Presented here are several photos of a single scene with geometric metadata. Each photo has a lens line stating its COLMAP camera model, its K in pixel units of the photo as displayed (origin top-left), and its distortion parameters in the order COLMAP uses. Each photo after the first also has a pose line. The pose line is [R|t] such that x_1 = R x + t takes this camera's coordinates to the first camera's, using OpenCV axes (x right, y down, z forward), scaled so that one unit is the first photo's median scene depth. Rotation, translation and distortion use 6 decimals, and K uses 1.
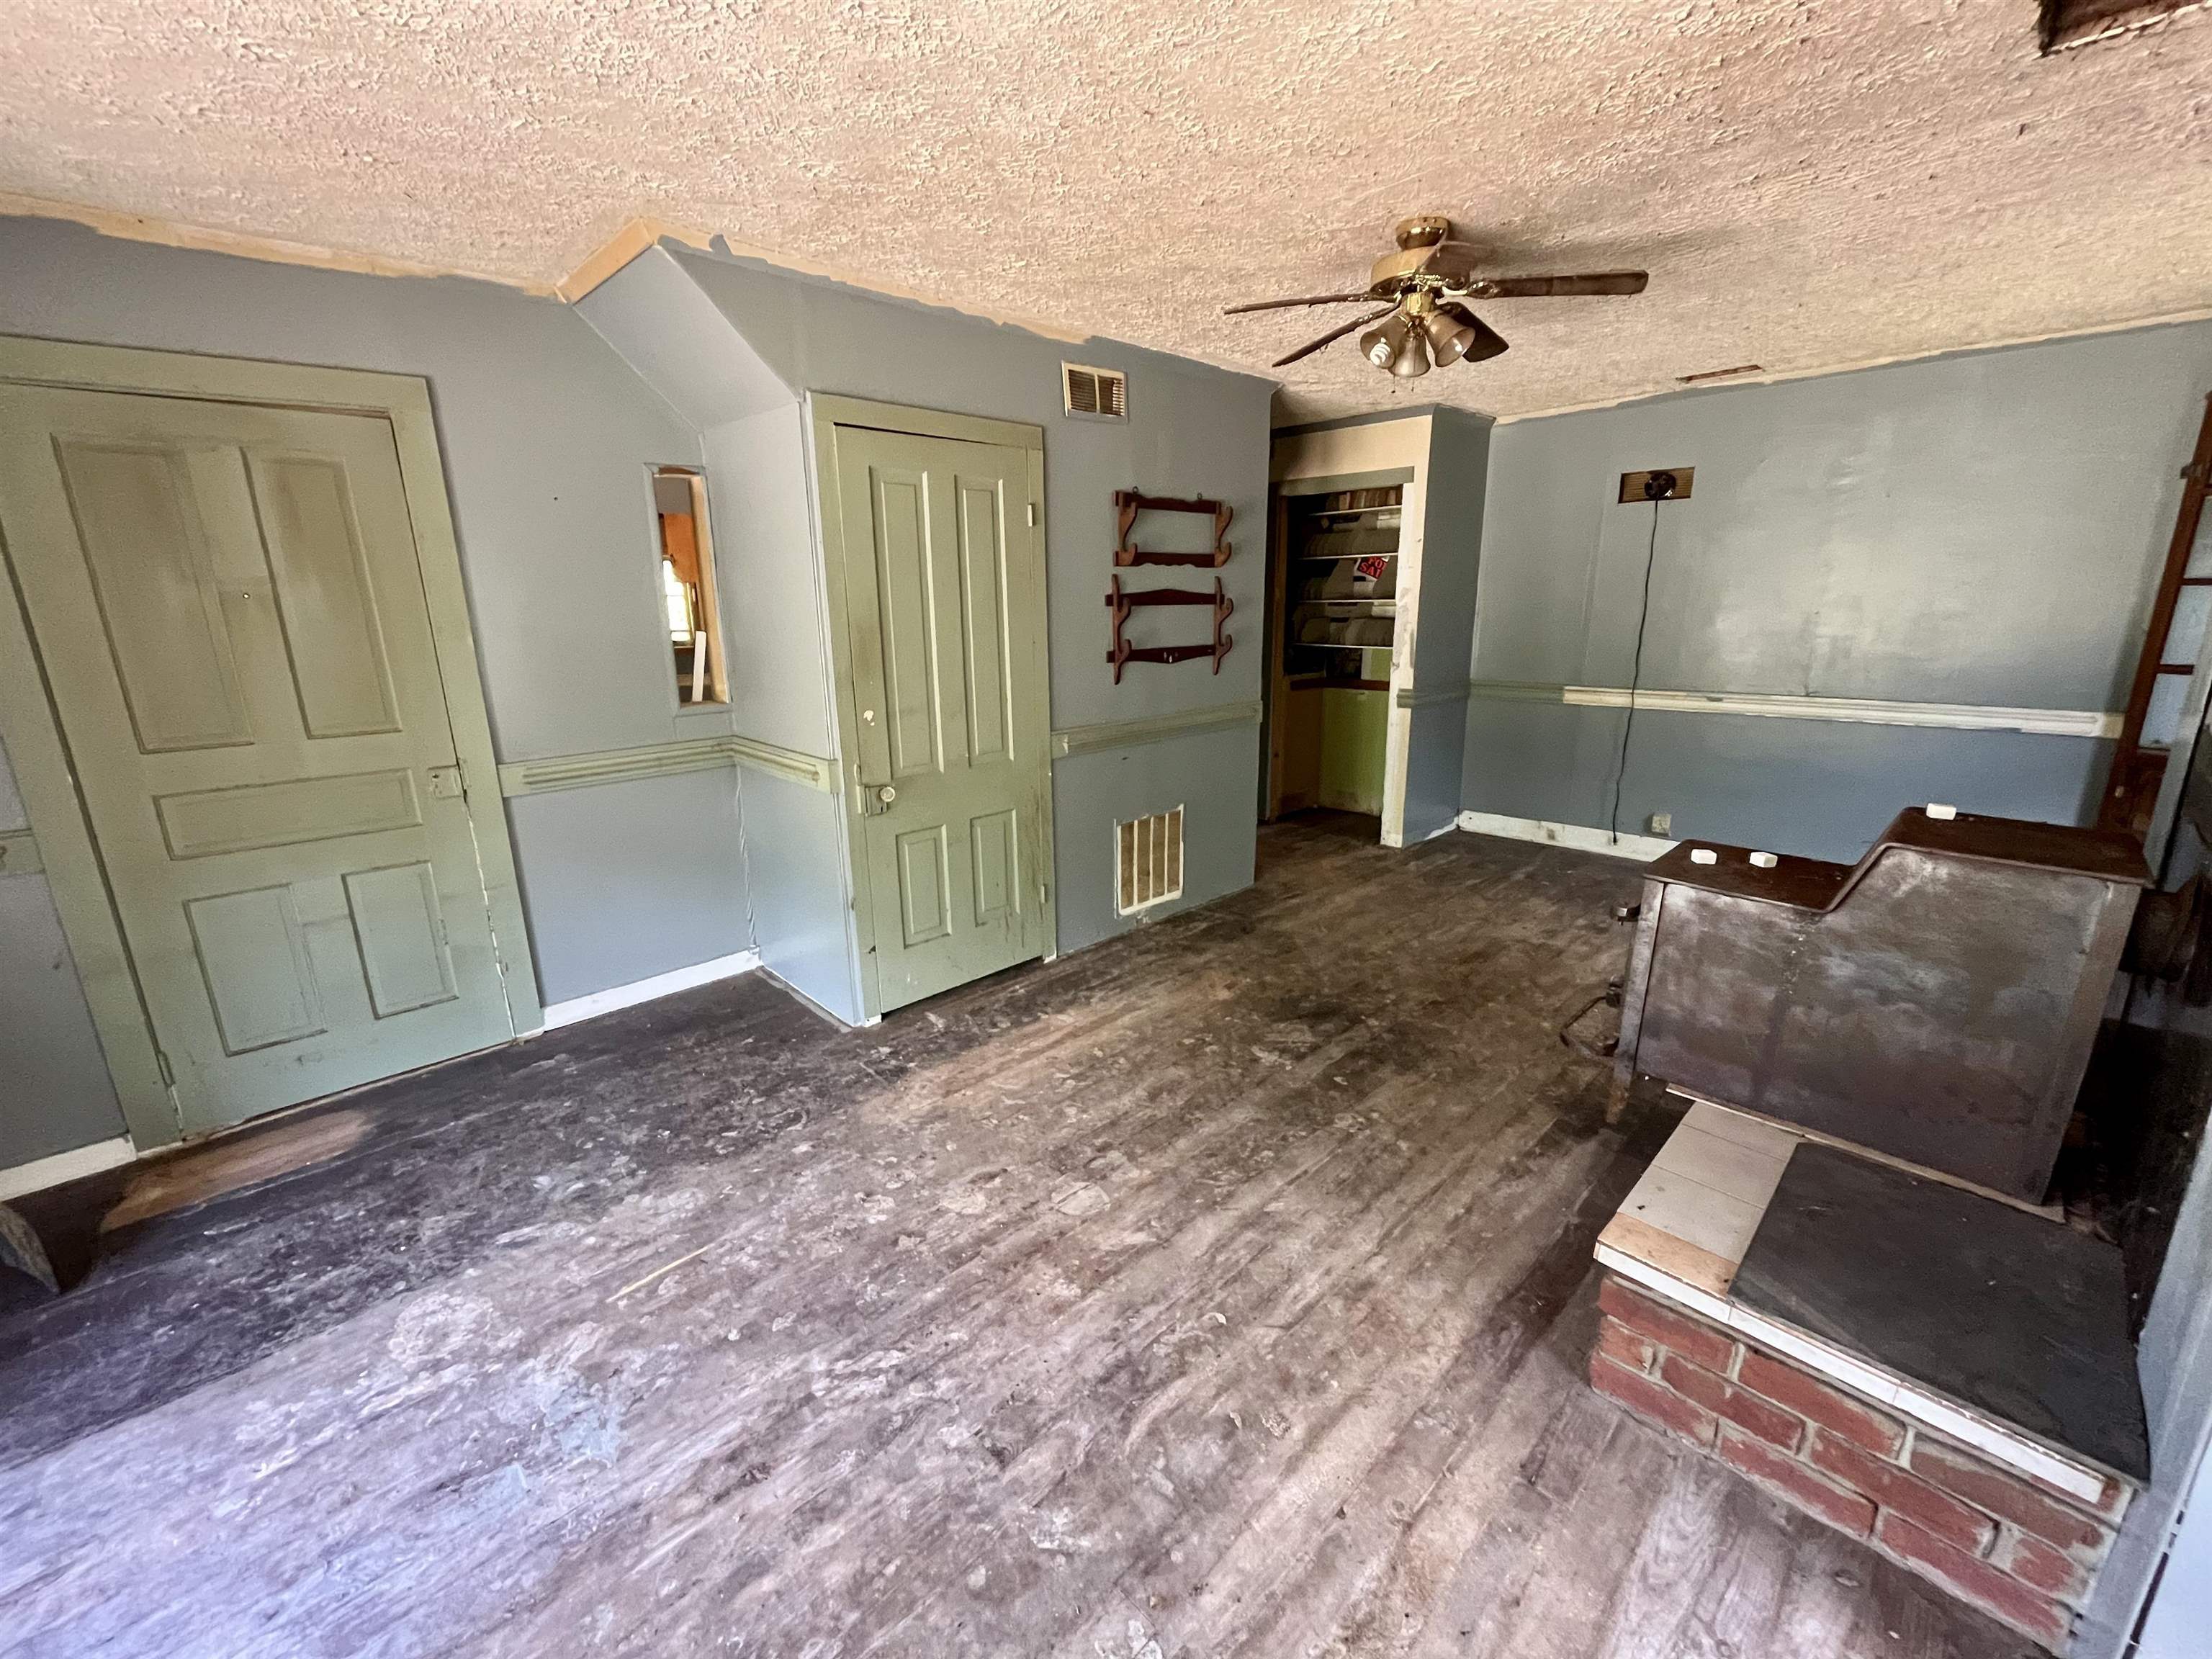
lens RADIAL K [[898.3, 0, 1106.6], [0, 898.3, 828.1], [0, 0, 1]] dist [-0.002549, 0.000117]
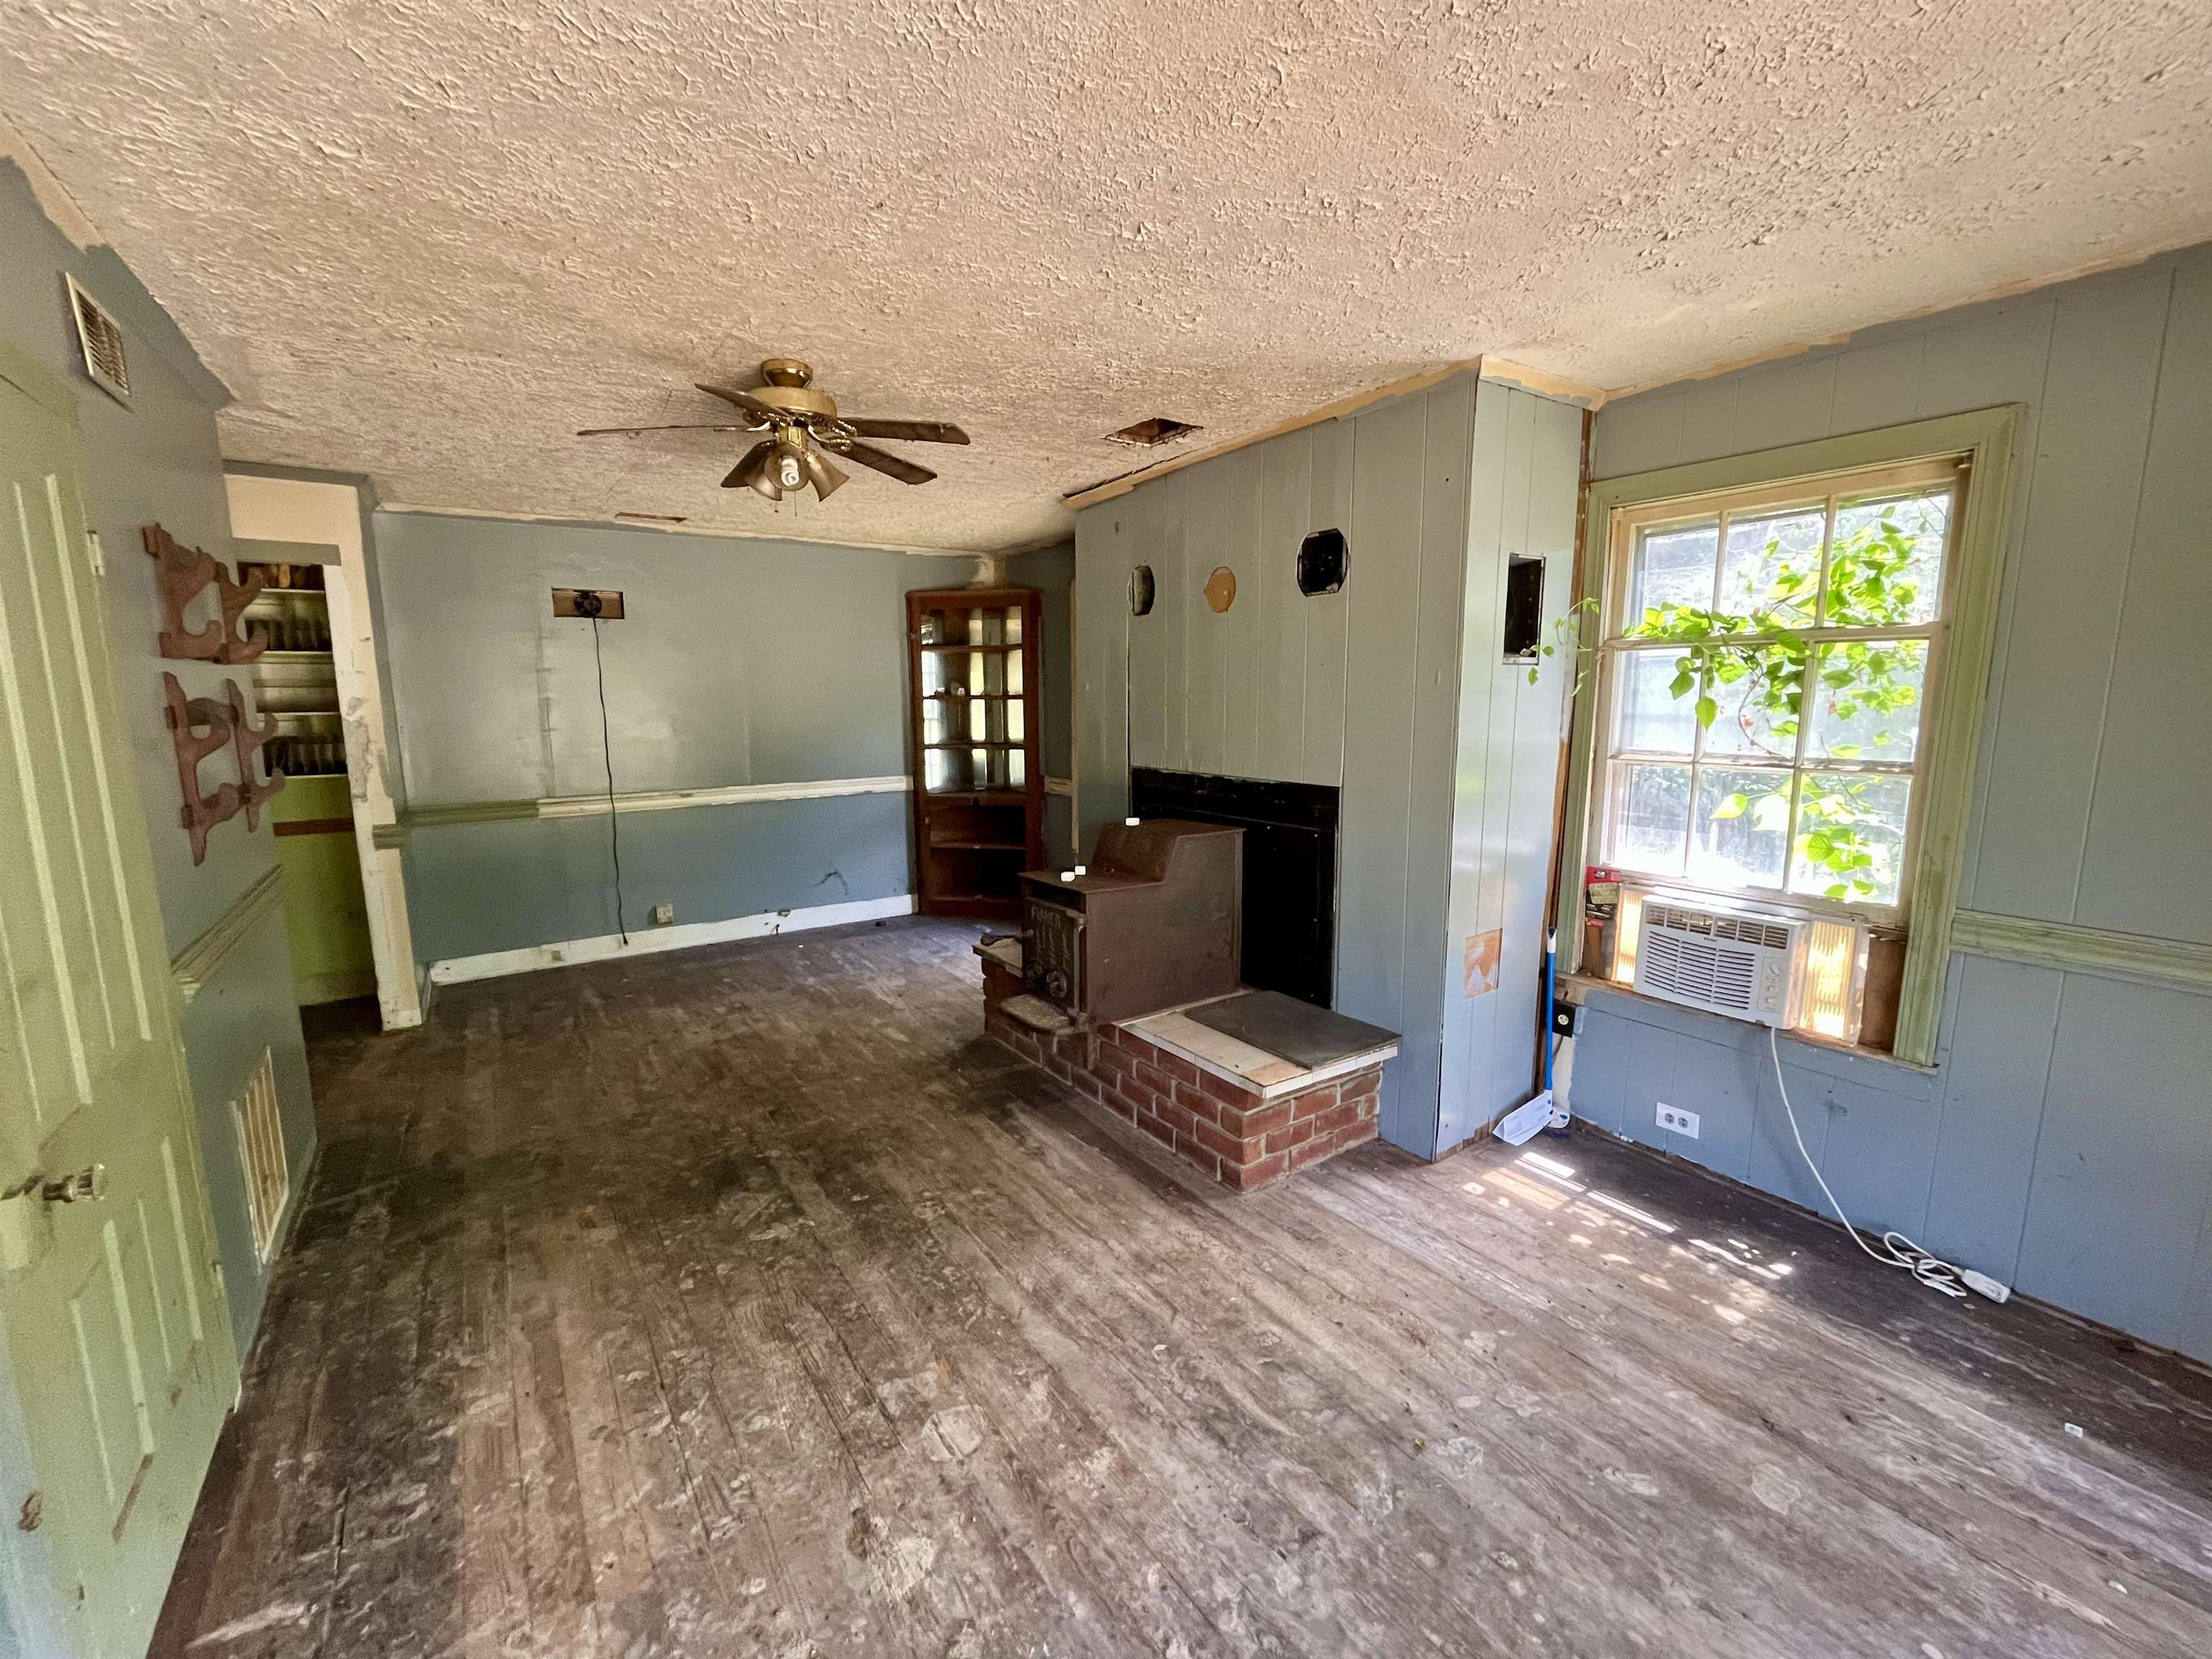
lens RADIAL K [[898.3, 0, 1098.4], [0, 898.3, 828.8], [0, 0, 1]] dist [-0.002549, 0.000117]
pose [[0.165817, -0.134990, 0.976874, -0.729110], [0.248769, 0.964276, 0.091023, -0.156124], [-0.954264, 0.227923, 0.193475, 0.593429]]
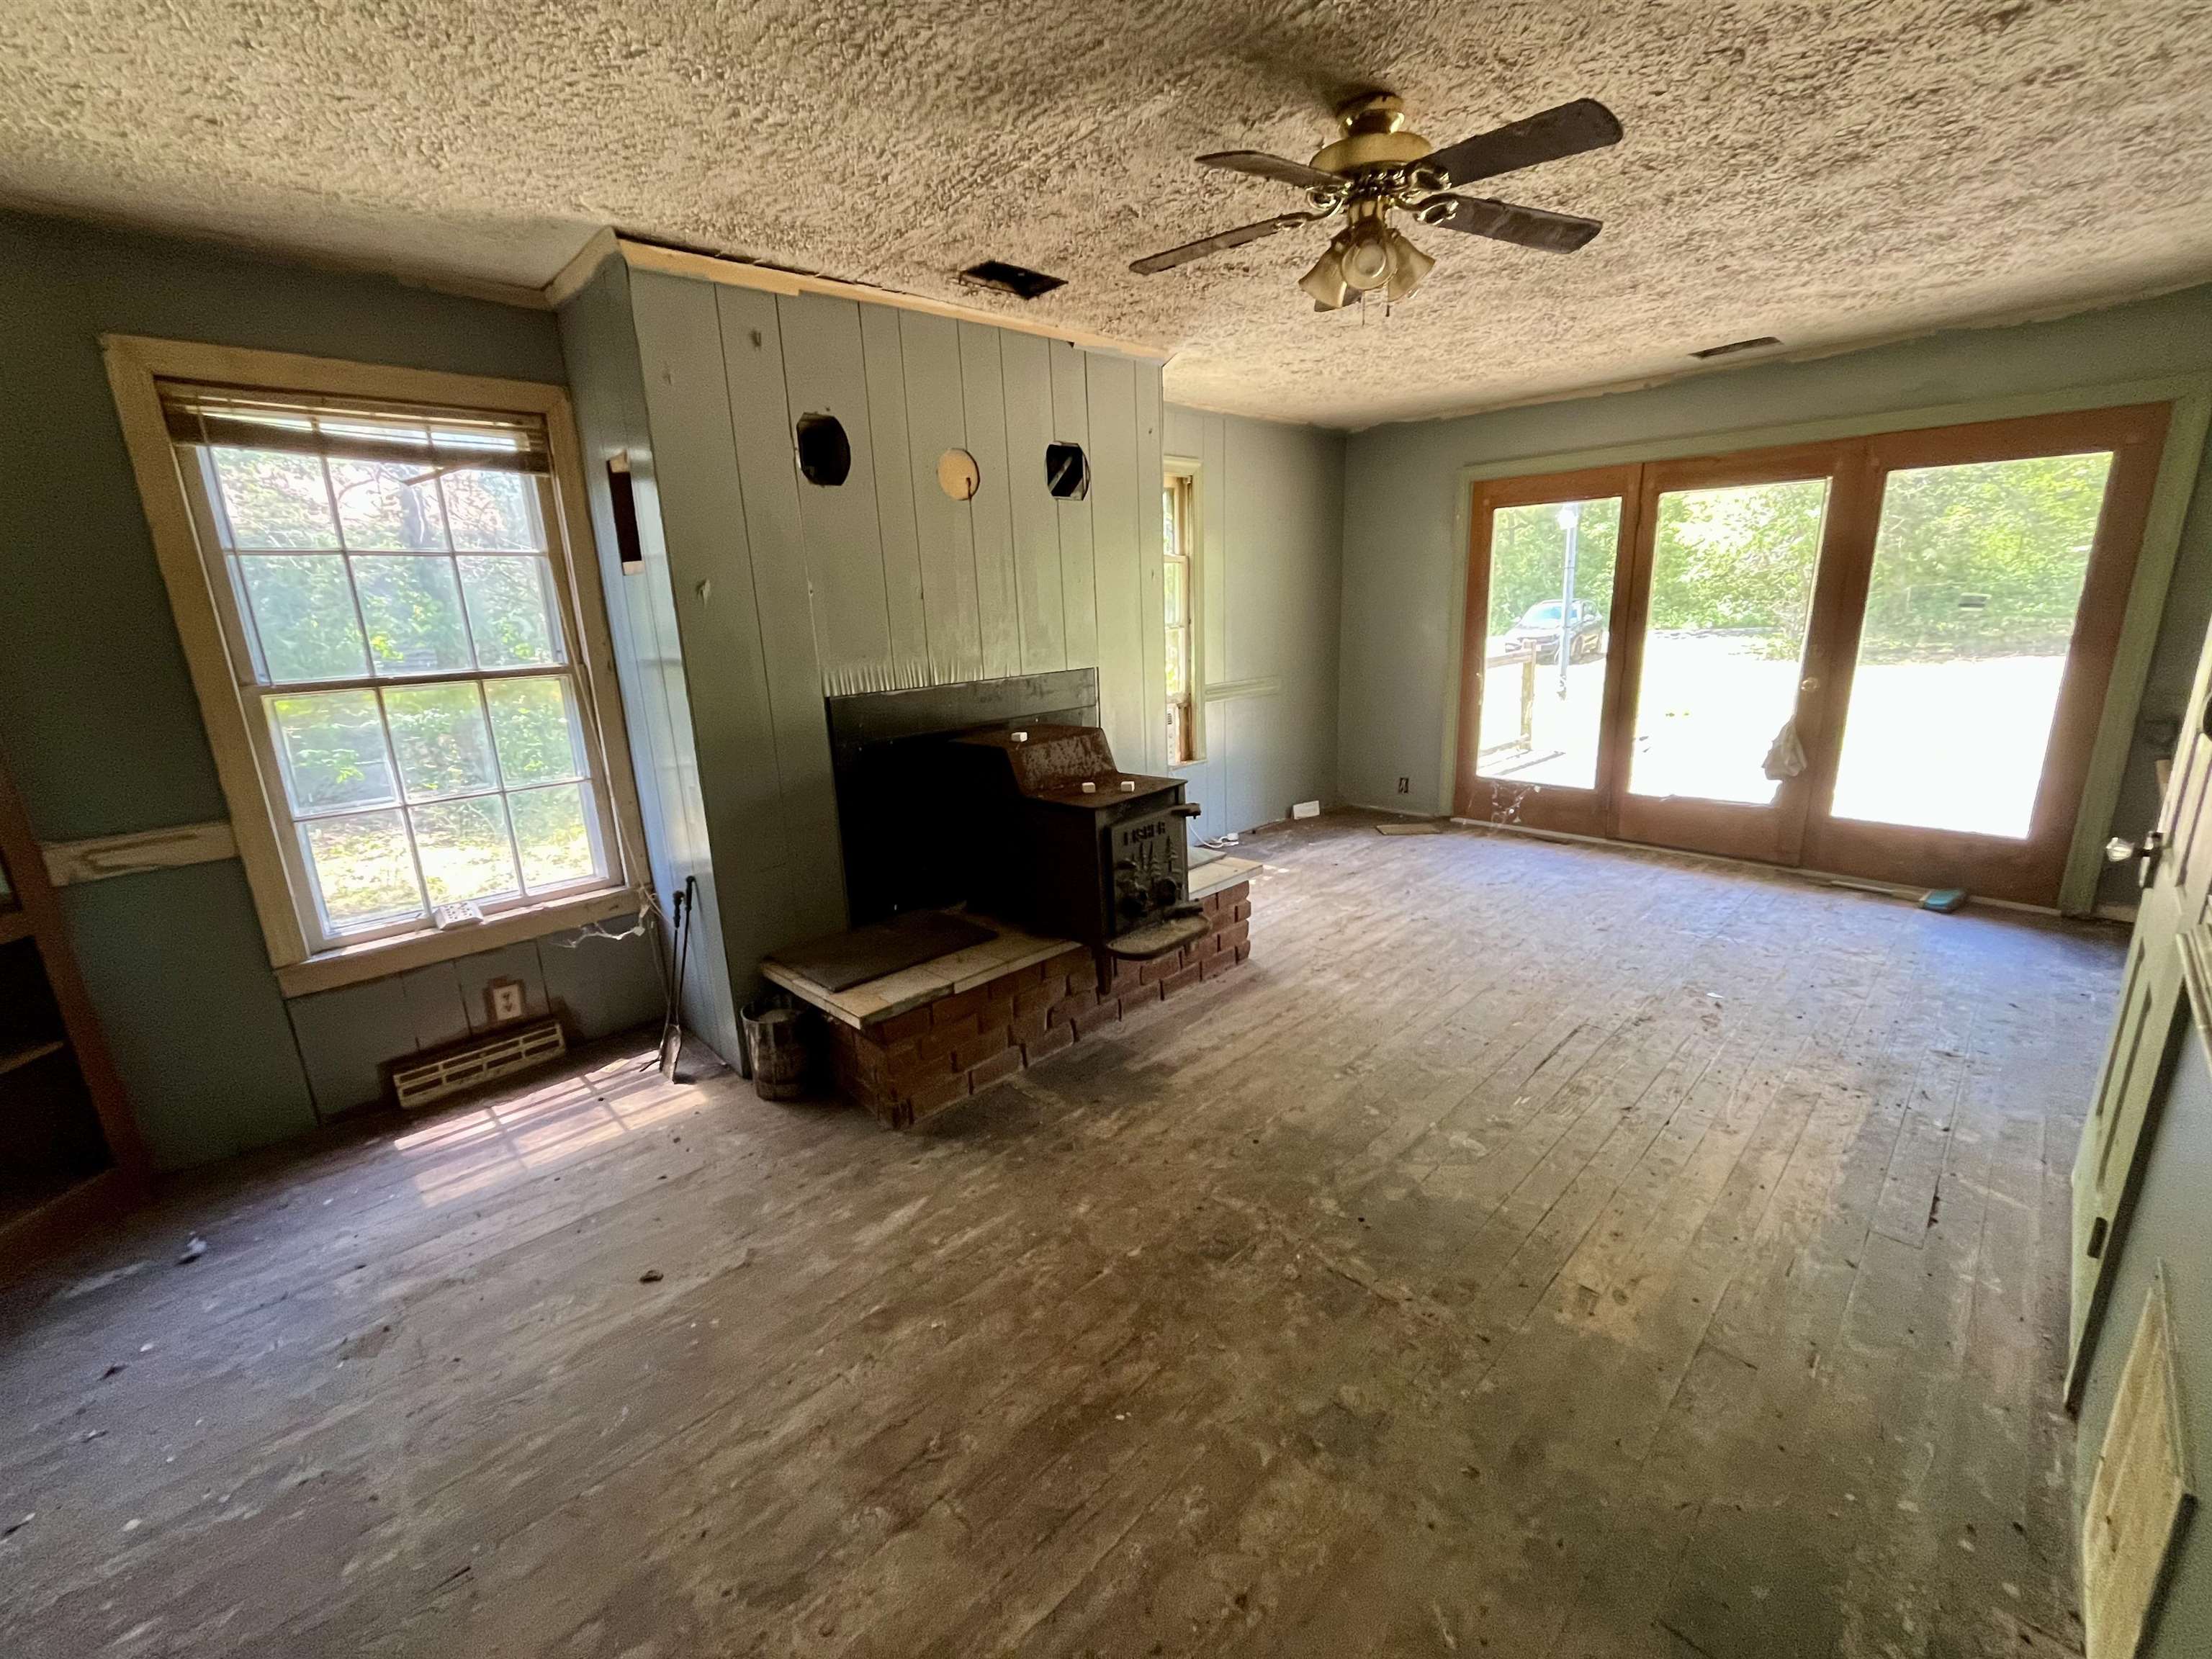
lens RADIAL K [[898.3, 0, 1107.7], [0, 898.3, 826.1], [0, 0, 1]] dist [-0.002549, 0.000117]
pose [[-0.998626, 0.048385, 0.020125, 0.619181], [0.052114, 0.876602, 0.478385, -0.533377], [0.005505, 0.478777, -0.877919, 2.071281]]
